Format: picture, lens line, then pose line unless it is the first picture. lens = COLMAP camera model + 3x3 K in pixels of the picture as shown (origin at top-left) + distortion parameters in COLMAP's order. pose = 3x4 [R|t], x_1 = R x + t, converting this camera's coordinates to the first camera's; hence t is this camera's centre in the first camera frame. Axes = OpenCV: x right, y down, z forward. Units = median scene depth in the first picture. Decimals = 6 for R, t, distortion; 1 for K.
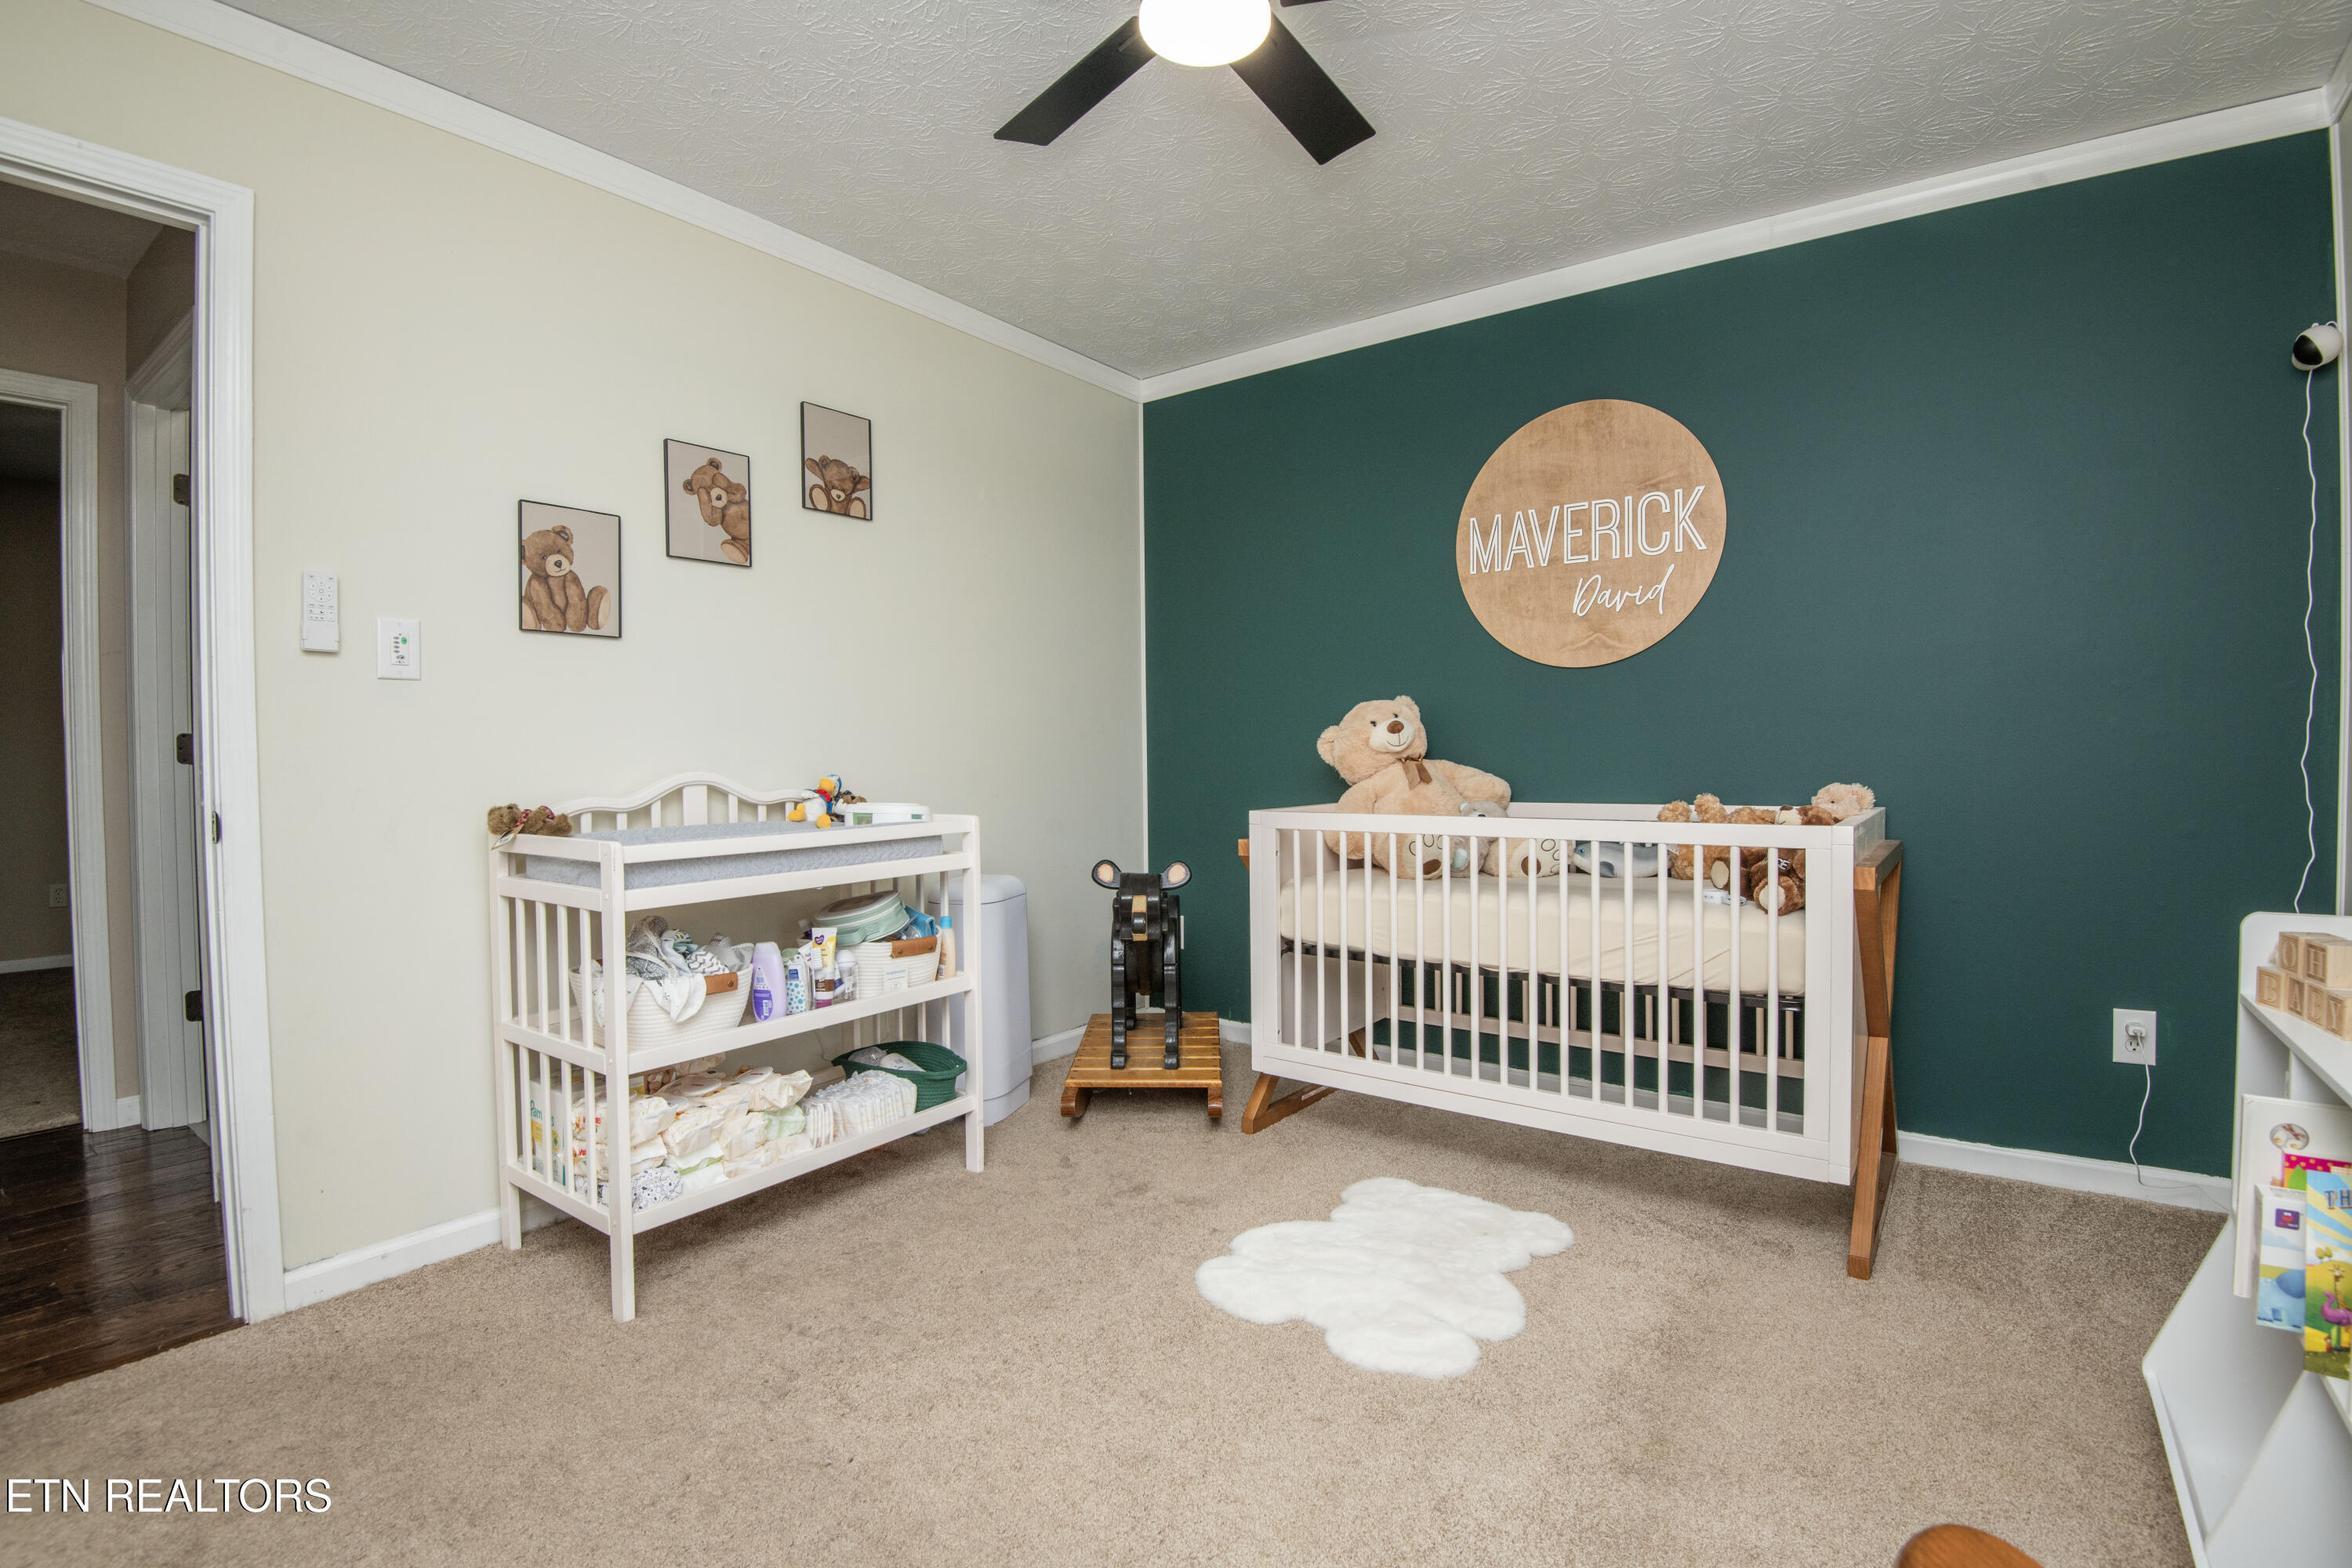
lens RADIAL K [[1080.3, 0, 1188.4], [0, 1080.3, 780.6], [0, 0, 1]] dist [-0.013037, -0.017578]
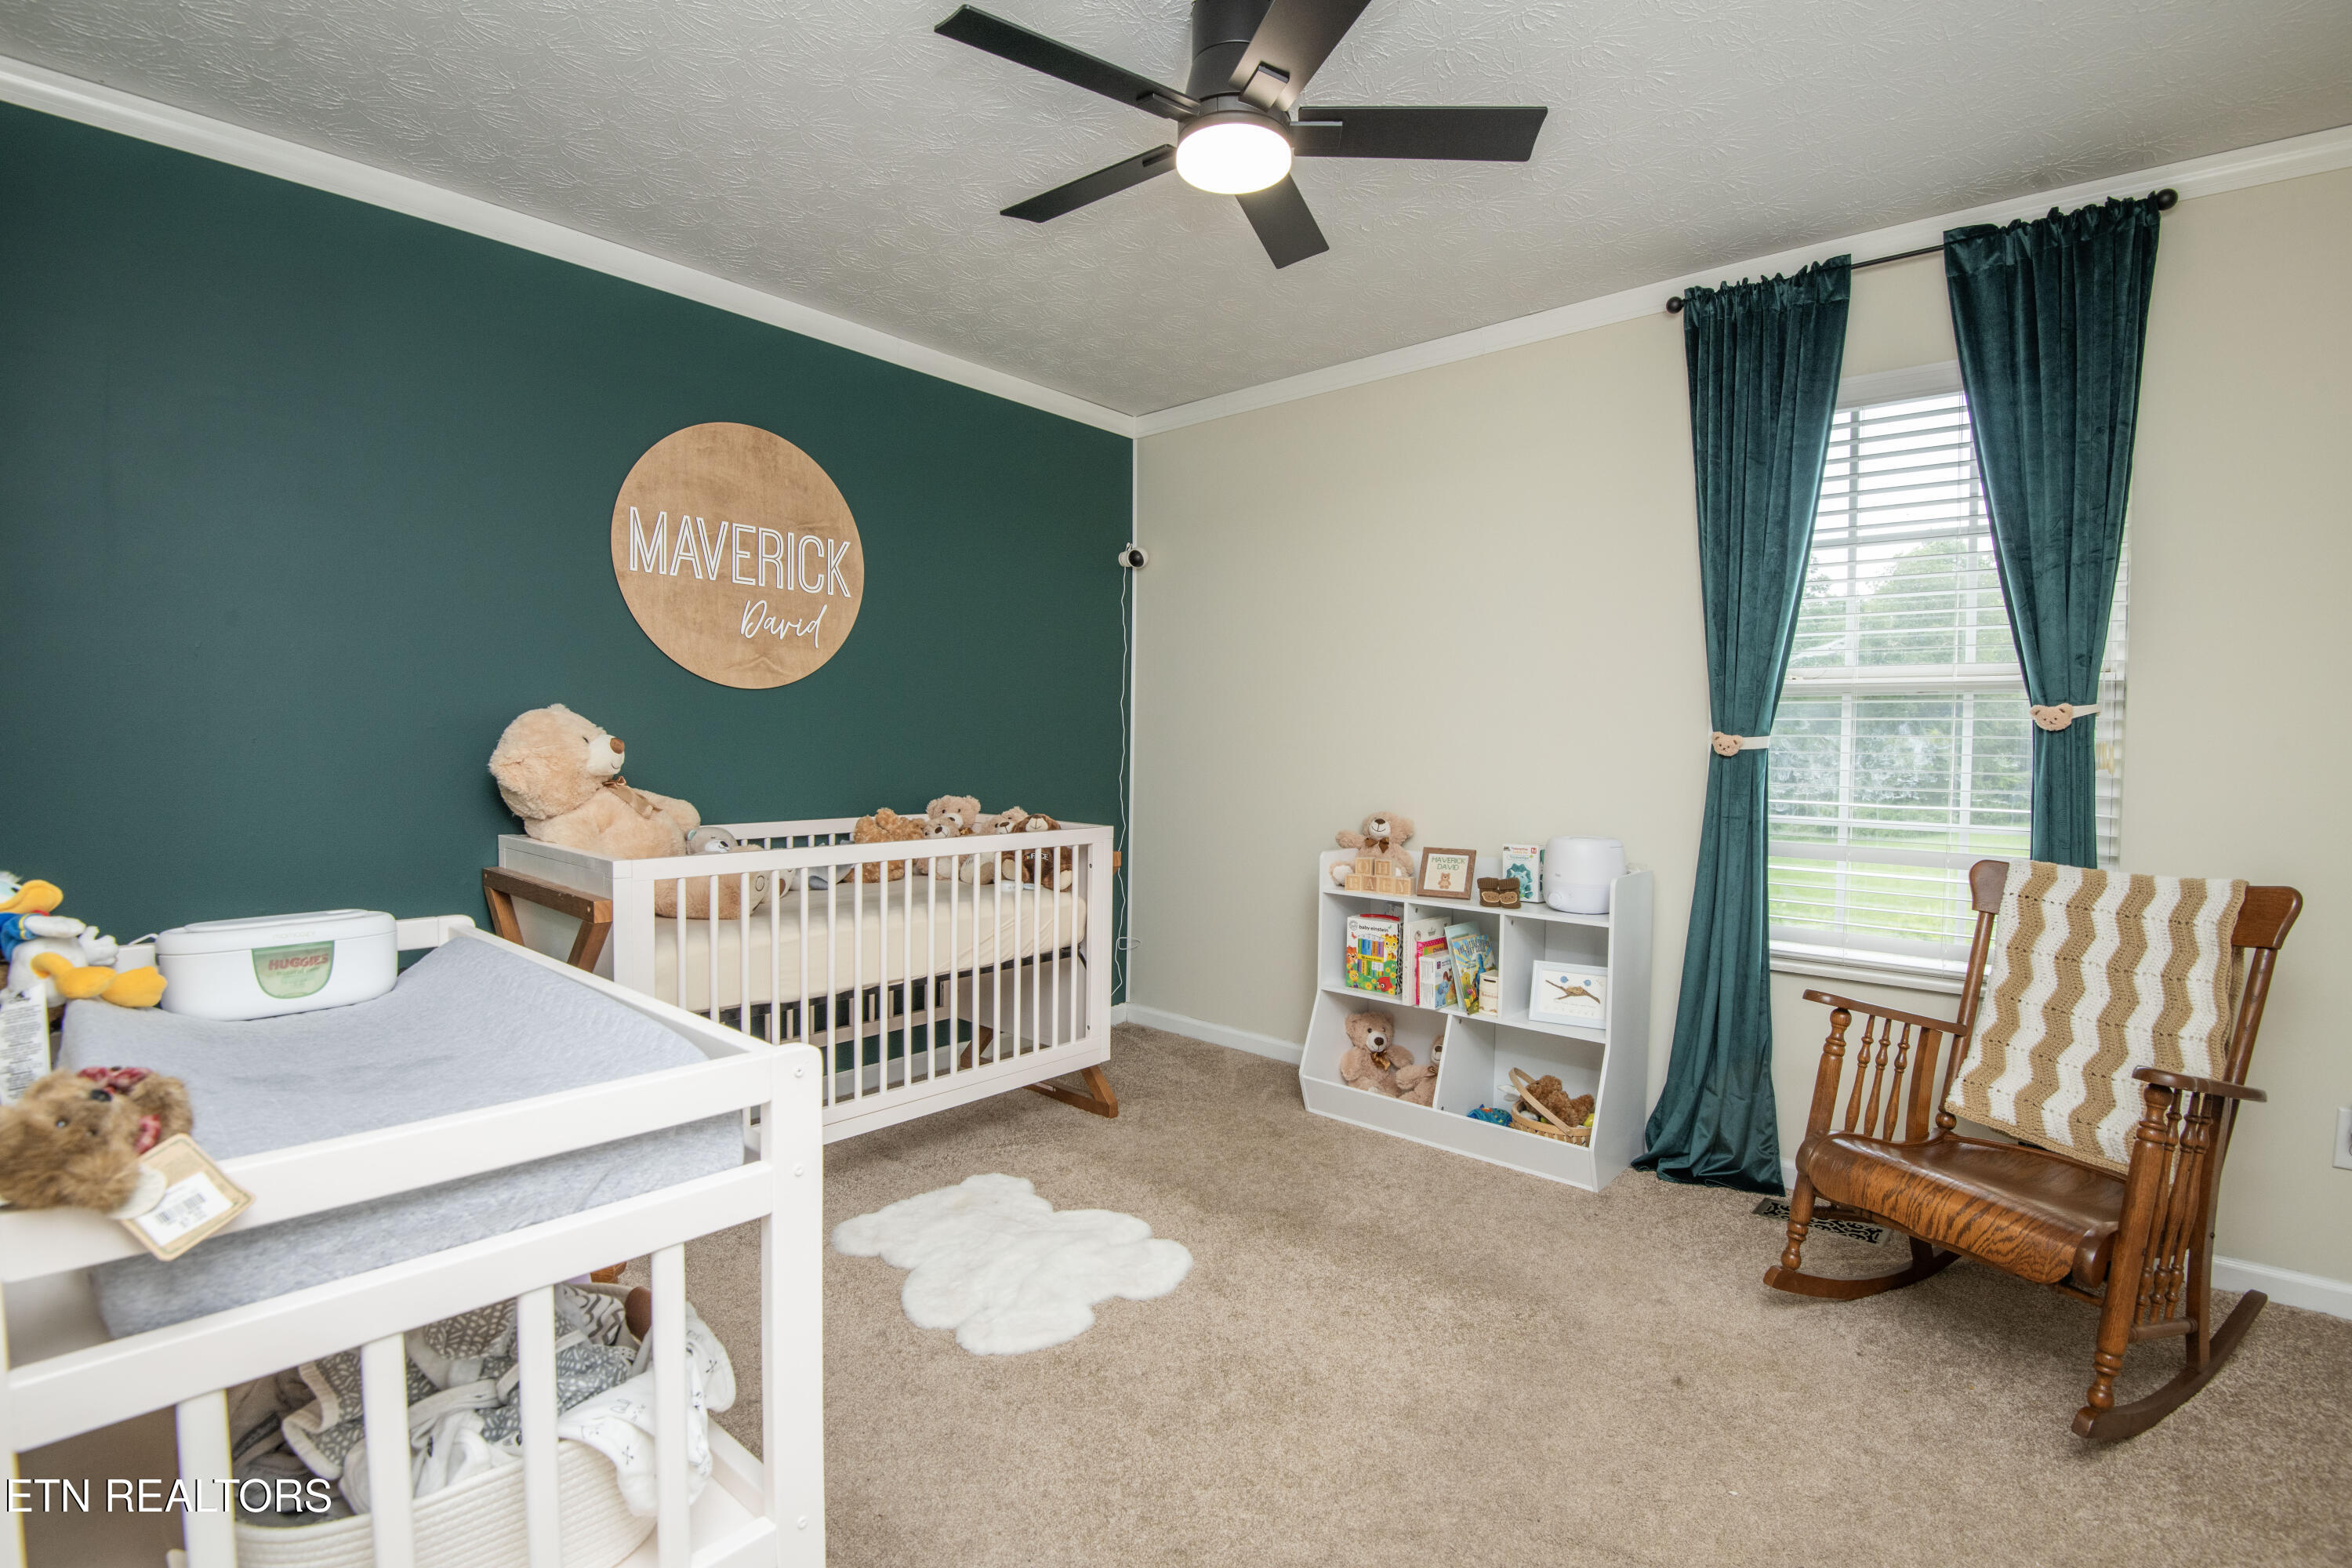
lens RADIAL K [[1080.3, 0, 1188.4], [0, 1080.3, 780.6], [0, 0, 1]] dist [-0.013037, -0.017578]
pose [[0.086461, -0.023863, 0.995969, -0.615406], [0.007929, 0.999698, 0.023264, -0.039689], [-0.996224, 0.005886, 0.086624, 0.507610]]
